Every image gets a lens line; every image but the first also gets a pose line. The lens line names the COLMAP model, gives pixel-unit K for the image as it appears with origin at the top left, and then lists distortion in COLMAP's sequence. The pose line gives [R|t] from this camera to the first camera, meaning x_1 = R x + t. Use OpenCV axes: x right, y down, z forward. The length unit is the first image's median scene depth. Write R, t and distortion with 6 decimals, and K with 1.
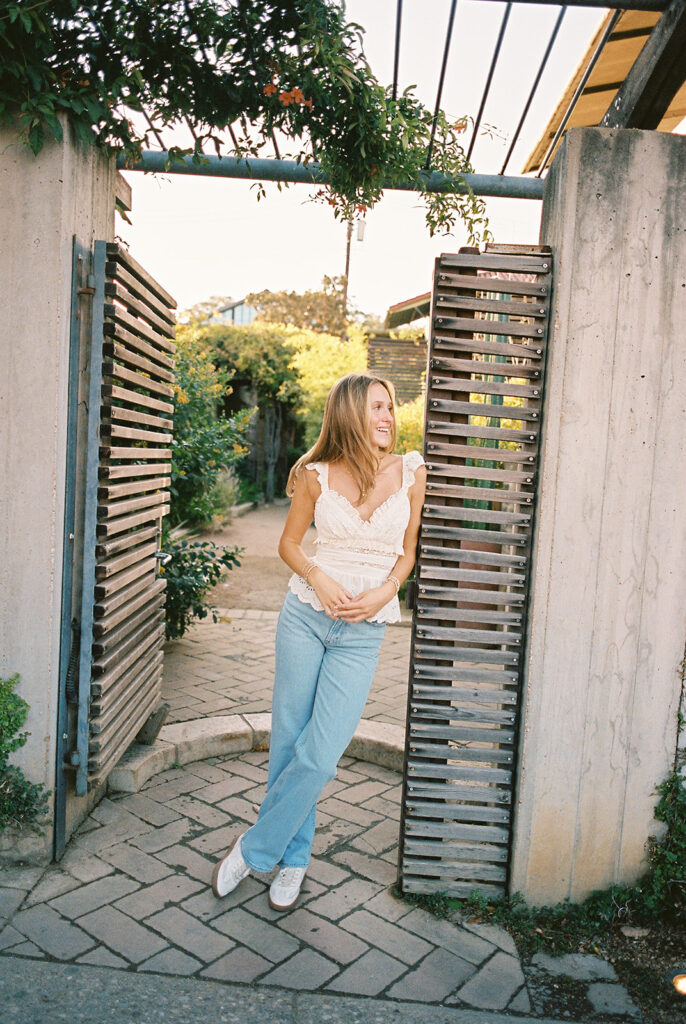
lens RADIAL K [[883.3, 0, 336.5], [0, 883.3, 530.8], [0, 0, 1]] dist [0.001347, -0.003308]
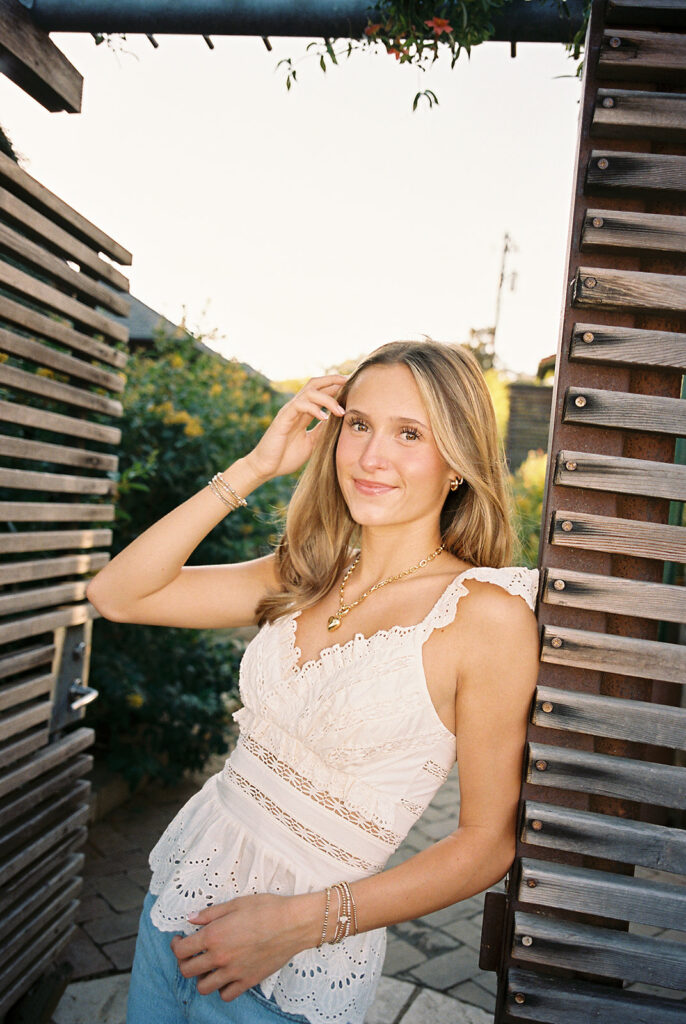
lens RADIAL K [[883.3, 0, 336.5], [0, 883.3, 530.8], [0, 0, 1]] dist [0.001347, -0.003308]
pose [[0.985601, 0.038755, -0.164583, 0.075650], [-0.049575, 0.996835, -0.062150, -0.066100], [0.161654, 0.069415, 0.984403, 0.639525]]
